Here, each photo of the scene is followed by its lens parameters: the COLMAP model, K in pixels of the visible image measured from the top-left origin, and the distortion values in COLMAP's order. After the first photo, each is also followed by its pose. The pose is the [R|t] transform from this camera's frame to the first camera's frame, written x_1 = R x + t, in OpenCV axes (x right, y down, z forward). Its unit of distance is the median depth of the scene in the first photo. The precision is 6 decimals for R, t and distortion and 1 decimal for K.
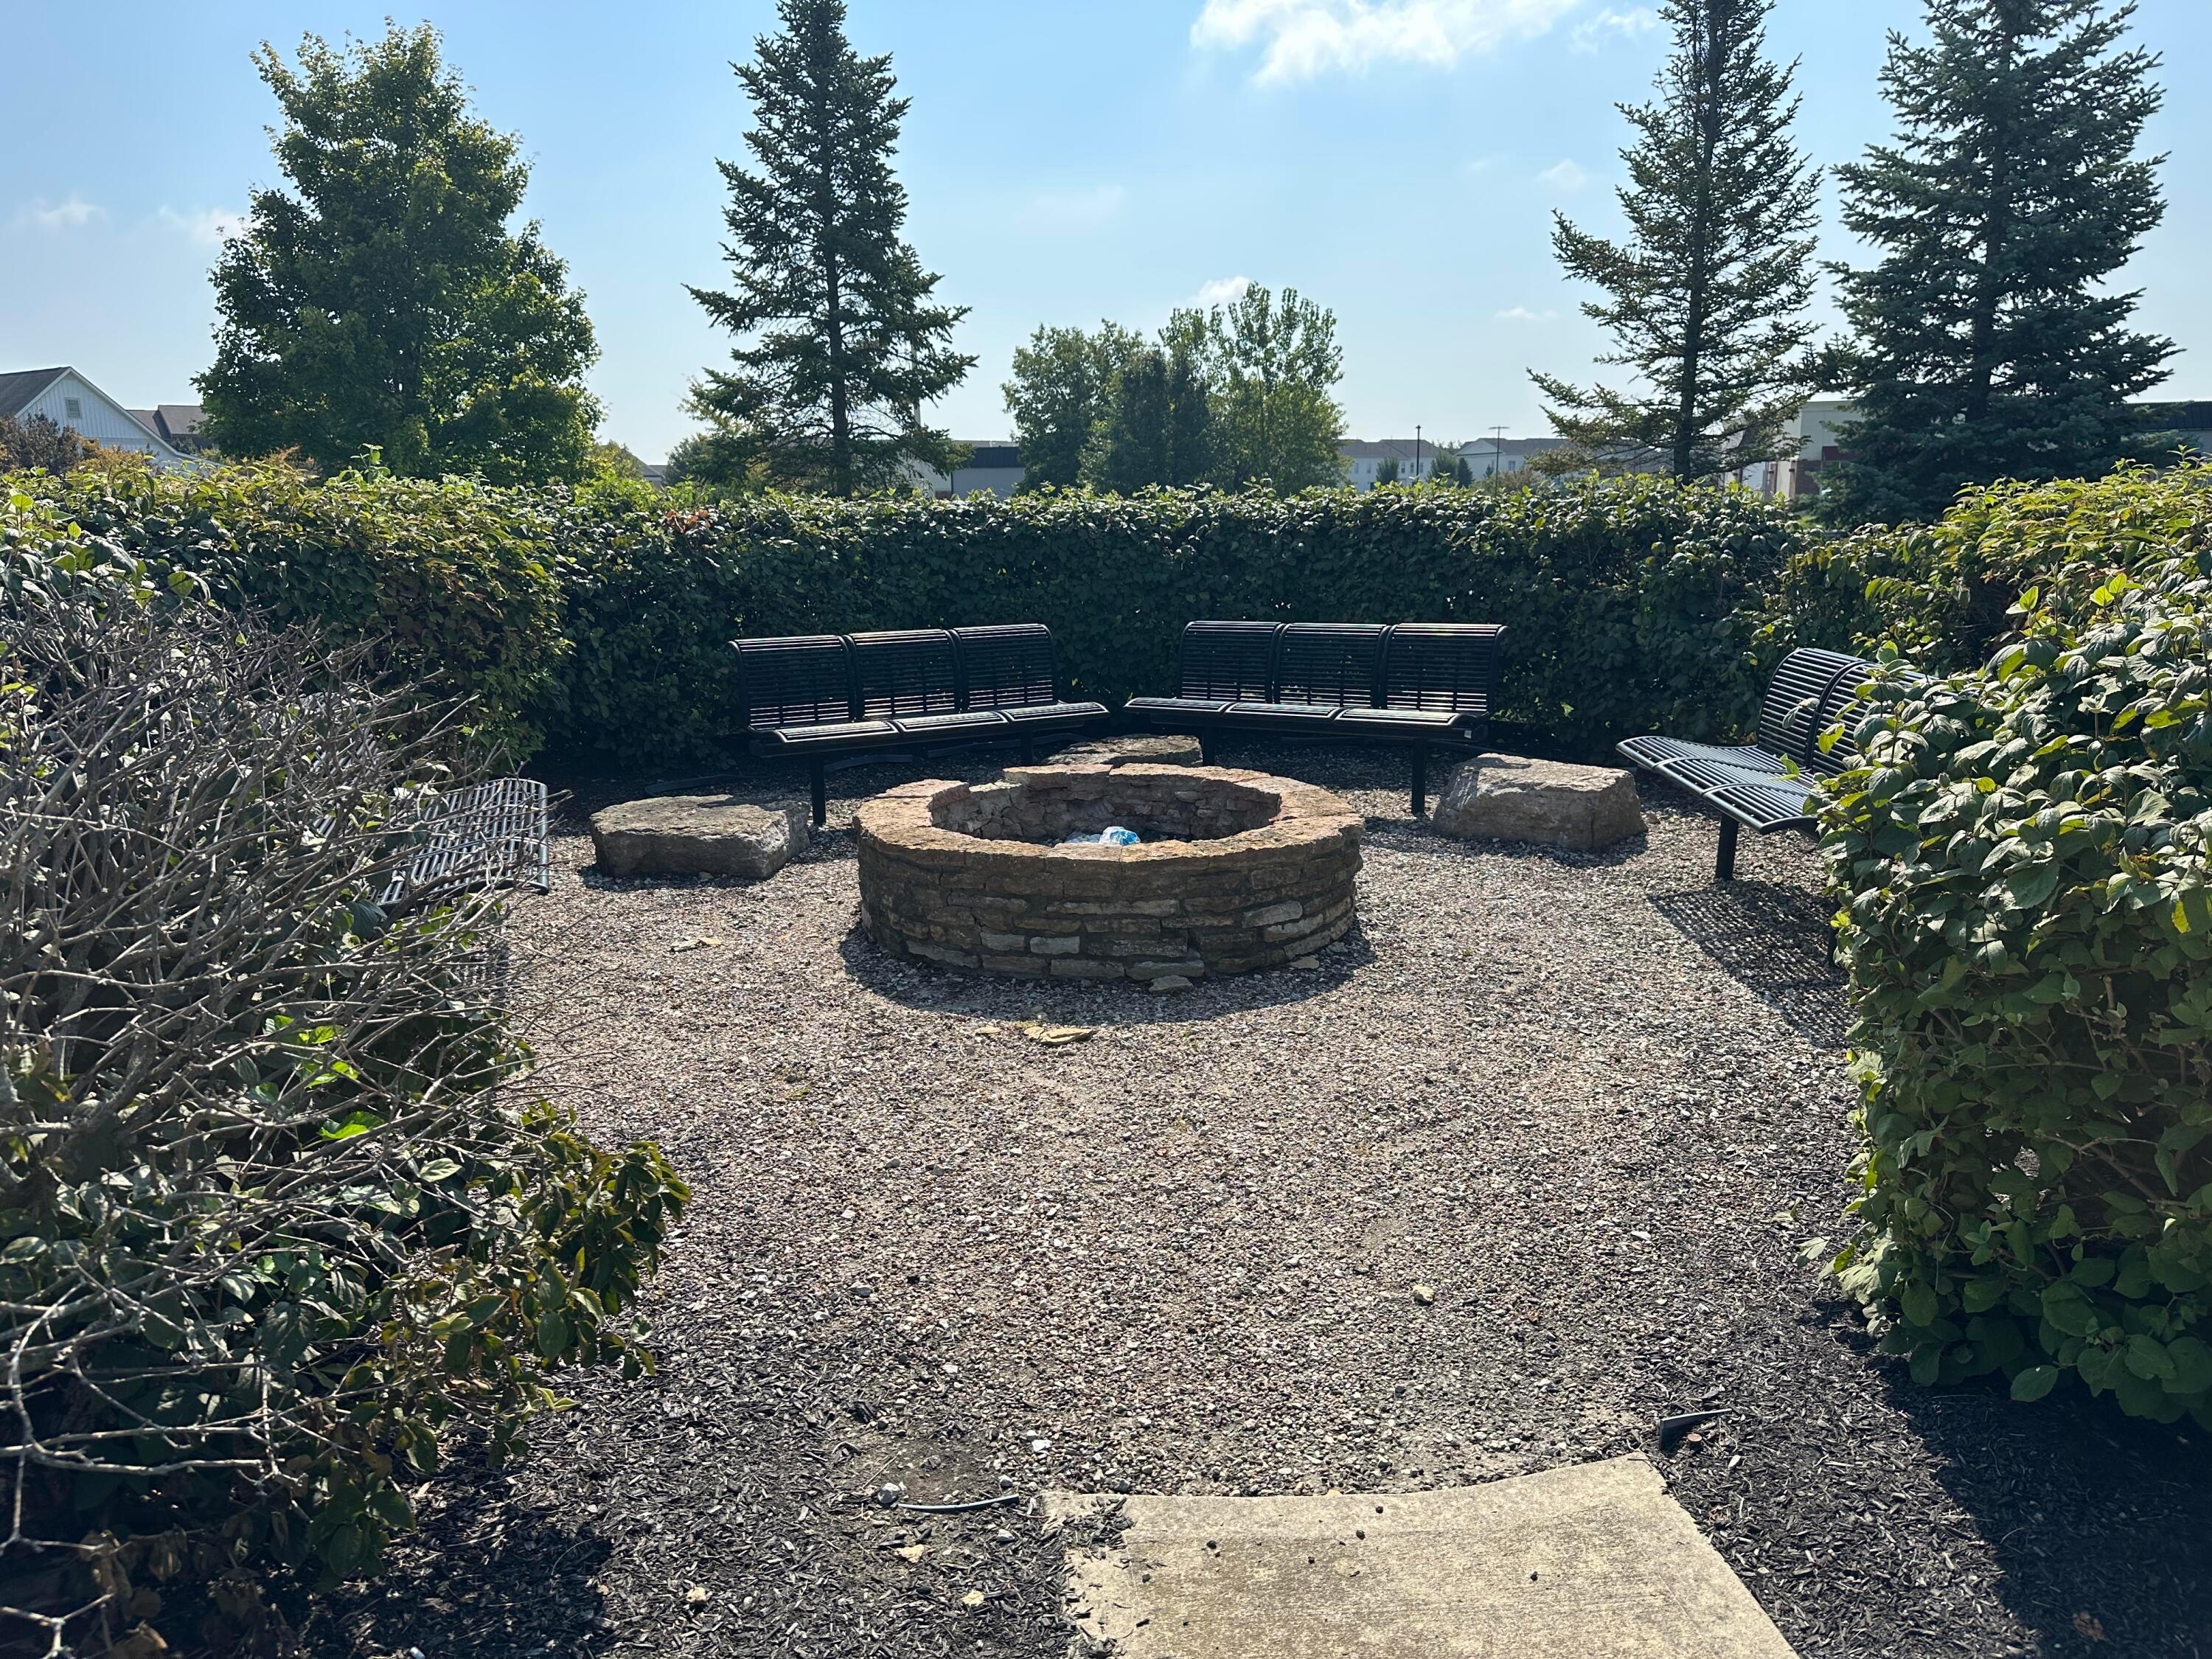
lens RADIAL K [[1540.6, 0, 1111.0], [0, 1540.6, 829.7], [0, 0, 1]] dist [0.013825, -0.003386]
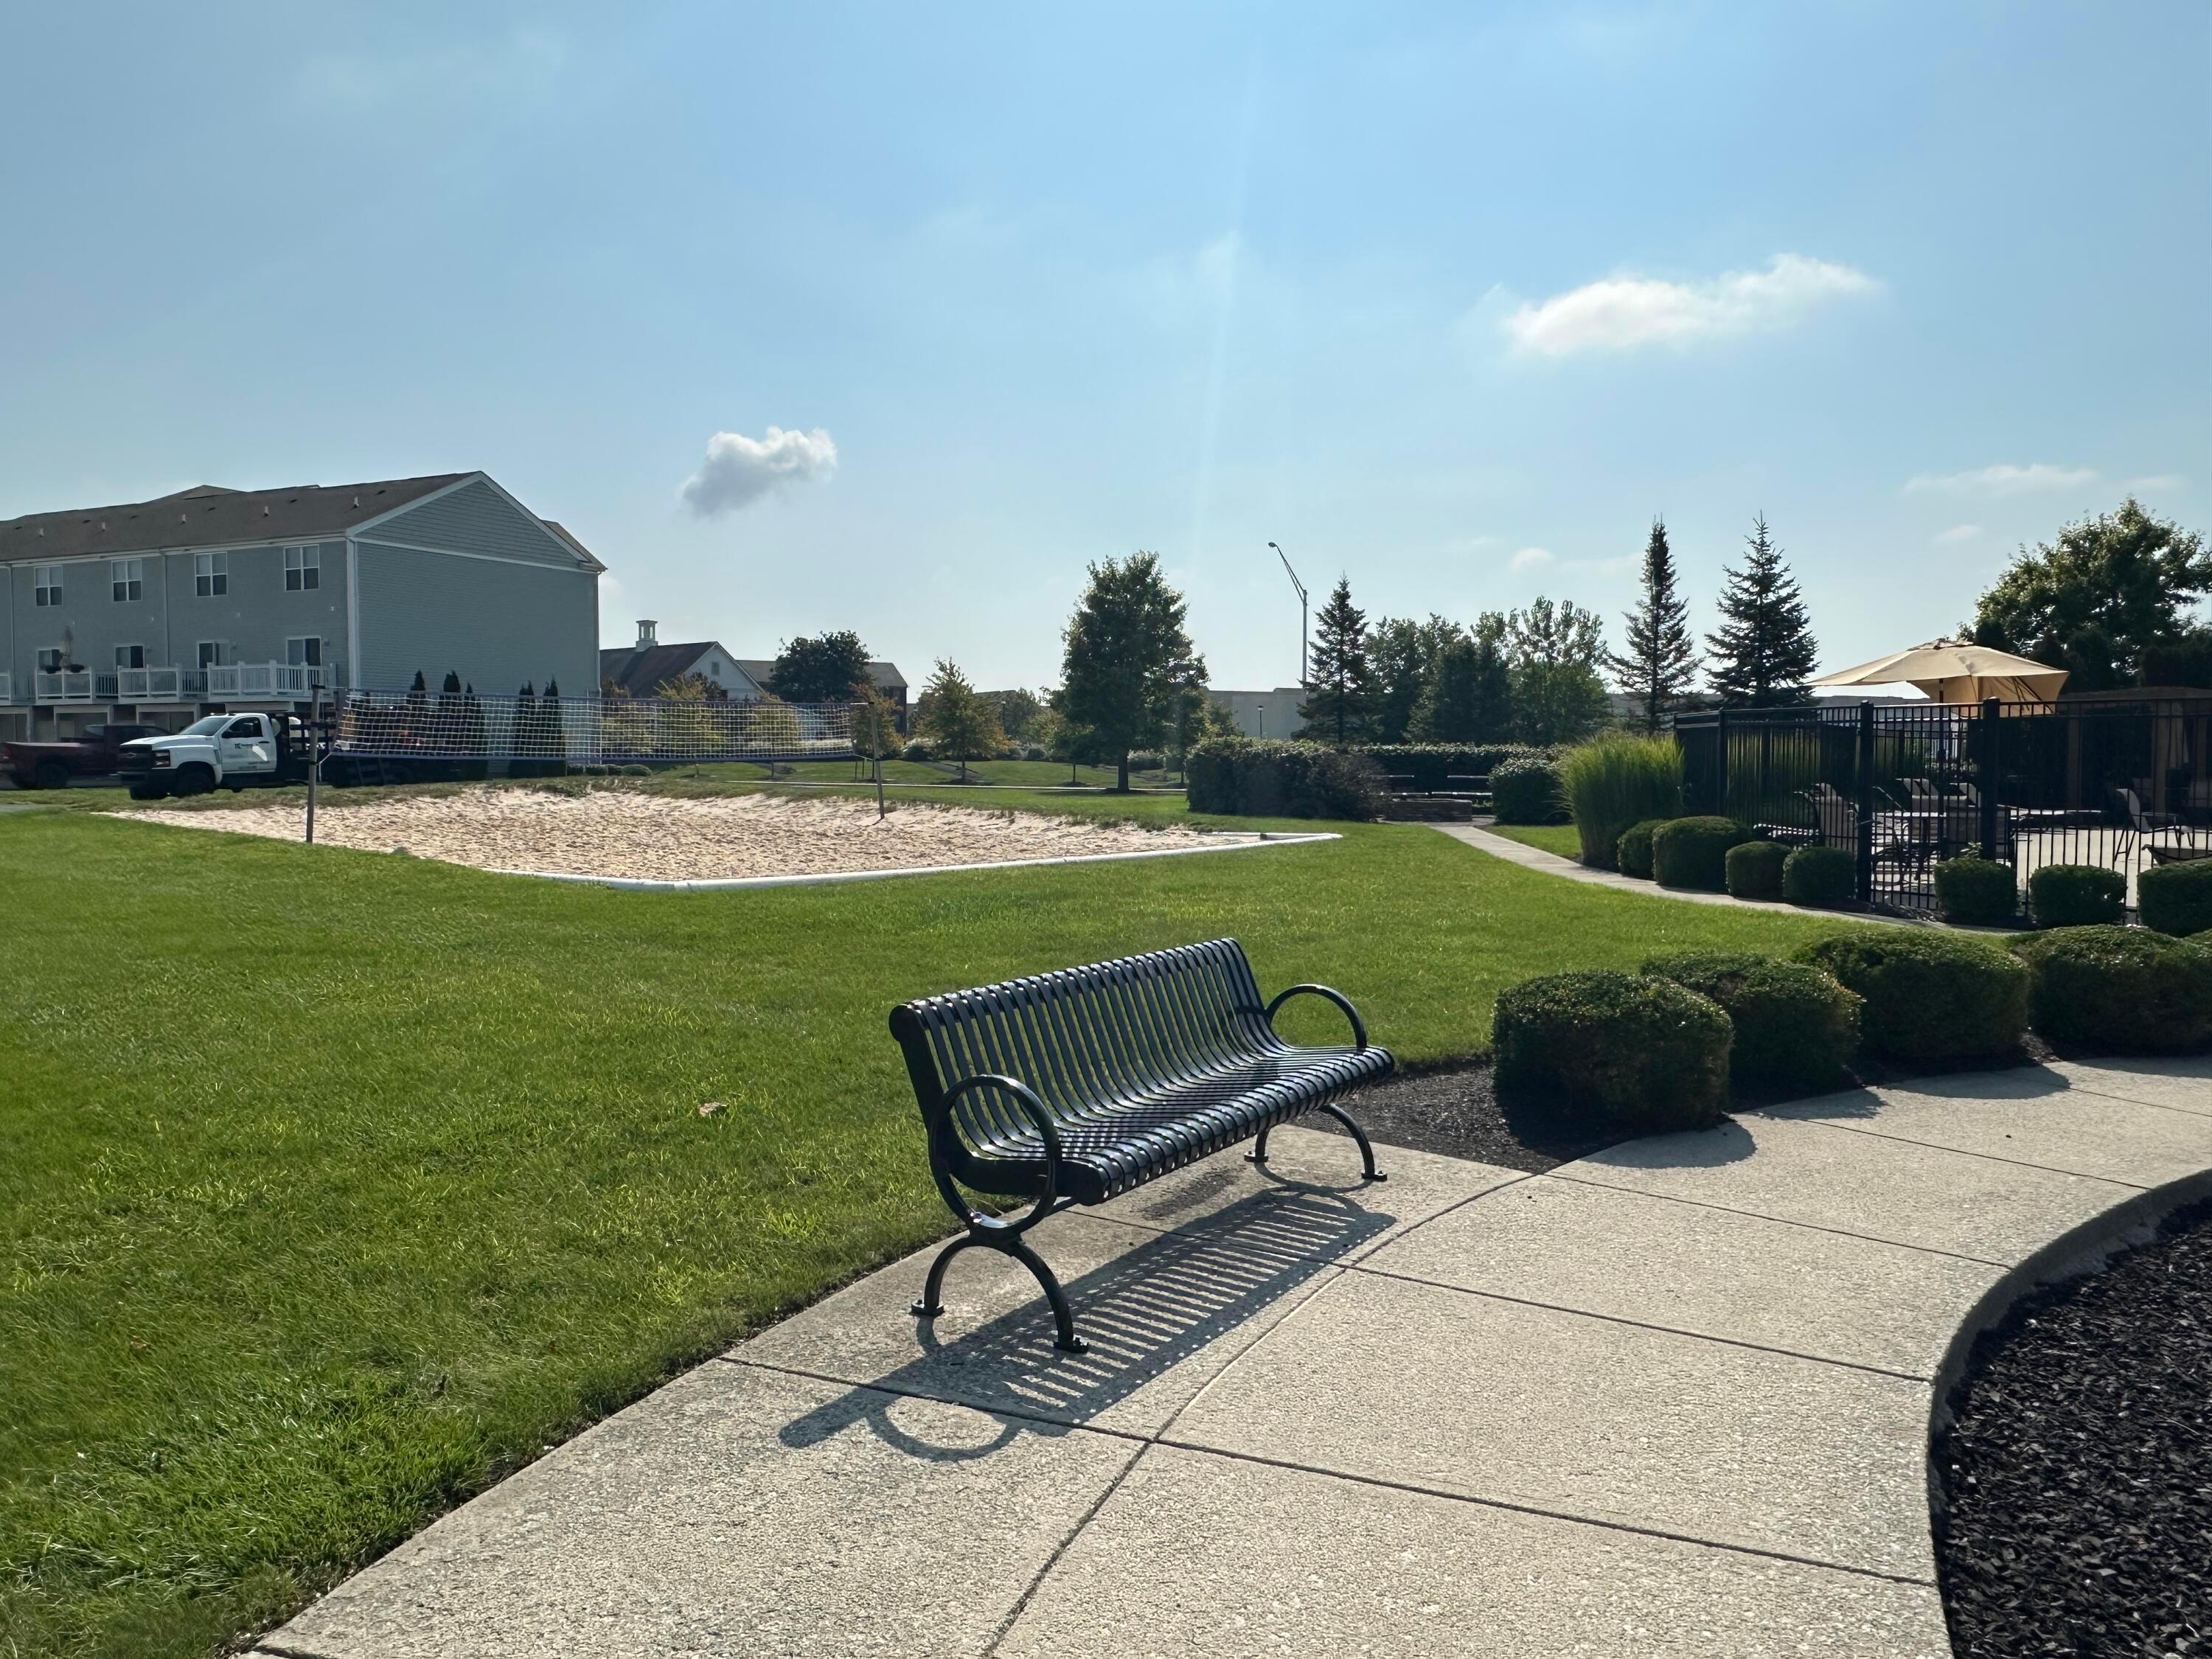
lens RADIAL K [[1540.6, 0, 1104.9], [0, 1540.6, 833.2], [0, 0, 1]] dist [0.013825, -0.003386]
pose [[0.977827, 0.034877, -0.206487, 0.001282], [-0.065154, 0.987764, -0.141697, 0.084923], [0.199019, 0.152009, 0.968135, -0.406074]]
